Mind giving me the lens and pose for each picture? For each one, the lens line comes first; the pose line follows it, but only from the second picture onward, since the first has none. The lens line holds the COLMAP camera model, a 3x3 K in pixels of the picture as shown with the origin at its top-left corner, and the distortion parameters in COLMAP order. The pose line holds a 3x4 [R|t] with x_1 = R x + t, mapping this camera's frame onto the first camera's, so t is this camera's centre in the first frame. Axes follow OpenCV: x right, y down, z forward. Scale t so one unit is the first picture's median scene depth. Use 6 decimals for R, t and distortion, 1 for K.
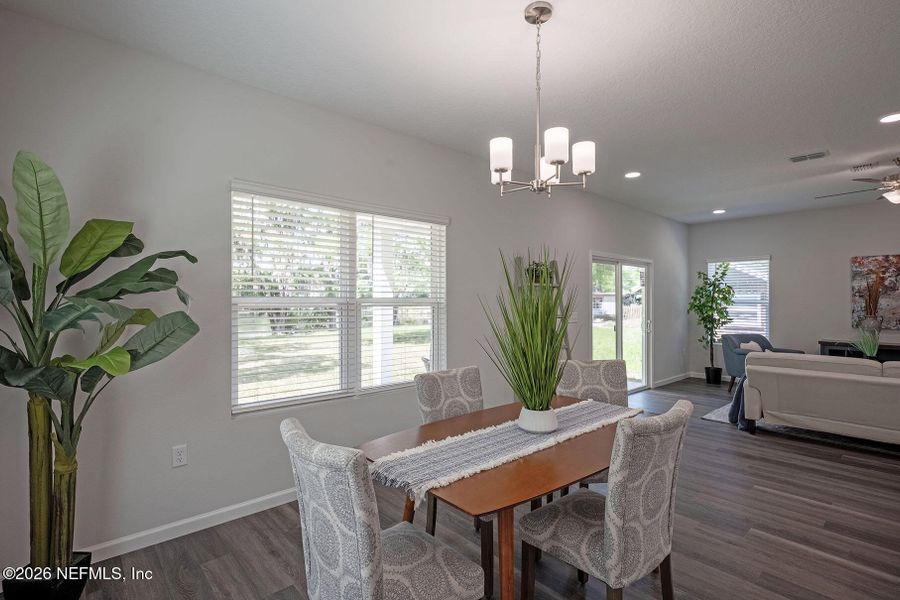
lens RADIAL K [[432.6, 0, 451.5], [0, 432.6, 300.0], [0, 0, 1]] dist [0.003724, 0.002074]
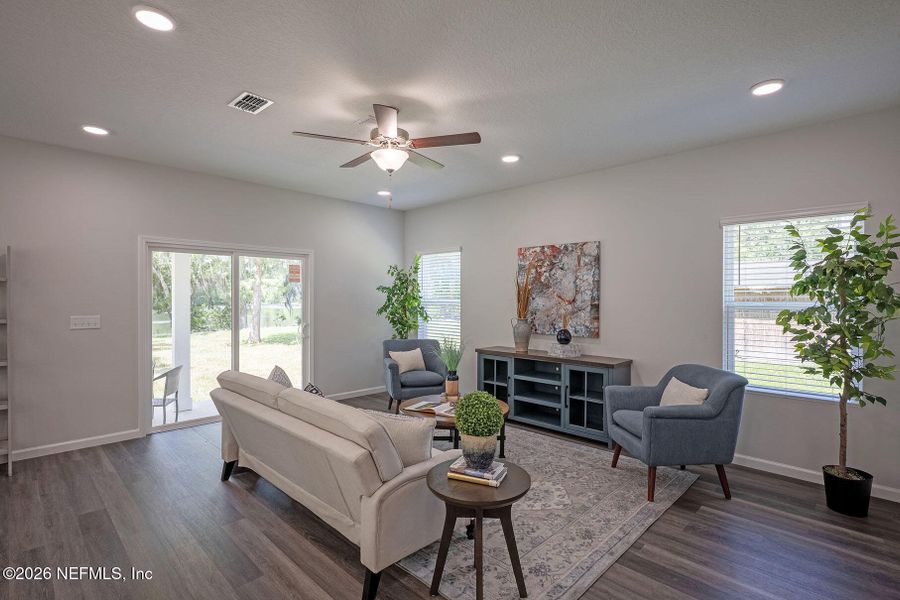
lens RADIAL K [[432.6, 0, 451.5], [0, 432.6, 300.0], [0, 0, 1]] dist [0.003724, 0.002074]
pose [[0.998395, -0.000472, 0.056625, 0.750210], [-0.000021, 0.999962, 0.008717, -0.006161], [-0.056627, -0.008704, 0.998357, 0.172187]]
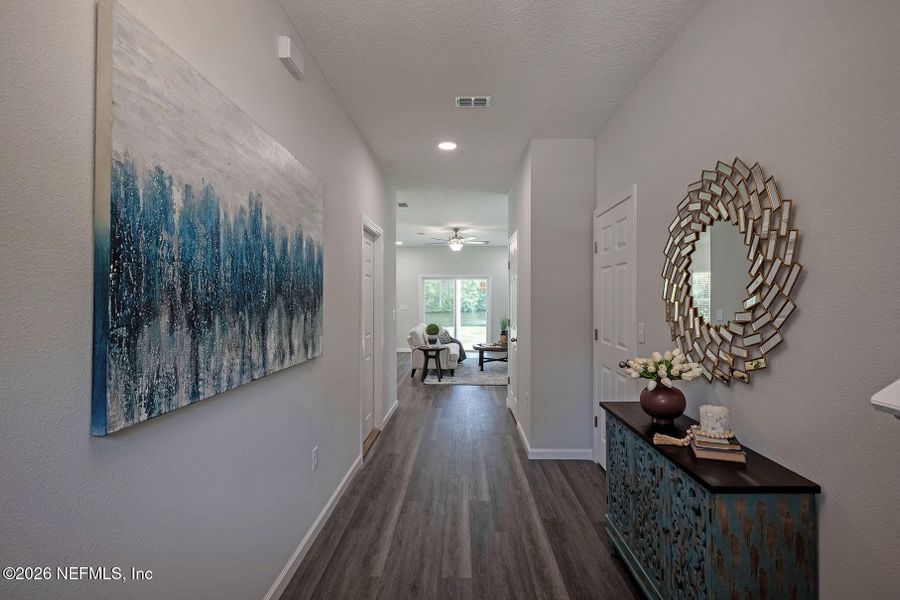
lens RADIAL K [[432.6, 0, 451.5], [0, 432.6, 300.0], [0, 0, 1]] dist [0.003724, 0.002074]
pose [[0.714260, -0.001129, -0.699879, 1.629988], [0.002943, 0.999995, 0.001391, -0.000039], [0.699874, -0.003053, 0.714260, -0.283891]]
